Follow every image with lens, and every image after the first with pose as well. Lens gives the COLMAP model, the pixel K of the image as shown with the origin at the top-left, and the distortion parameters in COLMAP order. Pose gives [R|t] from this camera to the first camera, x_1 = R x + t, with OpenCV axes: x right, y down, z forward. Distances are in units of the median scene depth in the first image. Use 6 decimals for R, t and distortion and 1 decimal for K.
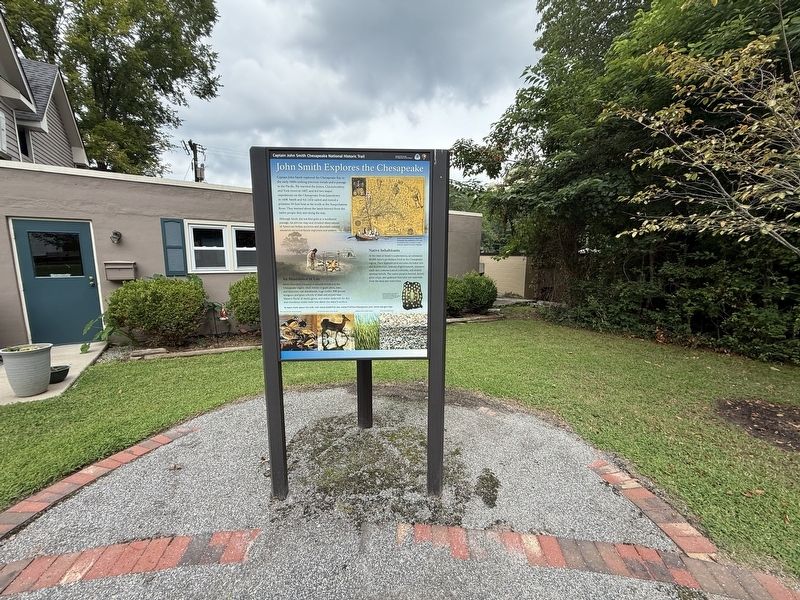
lens RADIAL K [[319.7, 0, 401.2], [0, 319.7, 300.0], [0, 0, 1]] dist [-0.003668, -0.000190]
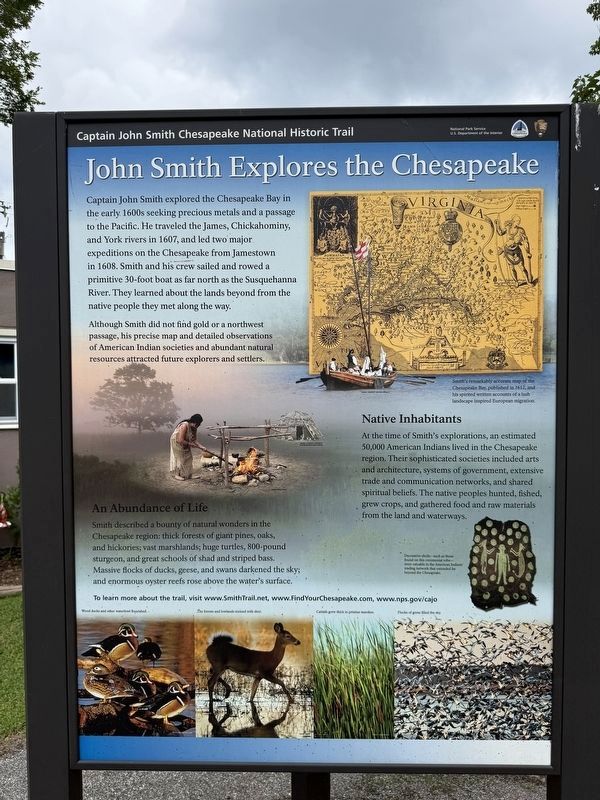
lens RADIAL K [[556.9, 0, 305.1], [0, 556.9, 401.5], [0, 0, 1]] dist [0.032048, -0.028953]
pose [[0.997946, -0.002992, -0.063985, -0.120321], [-0.004330, 0.993472, -0.113996, -0.107022], [0.063908, 0.114039, 0.991419, 0.437490]]
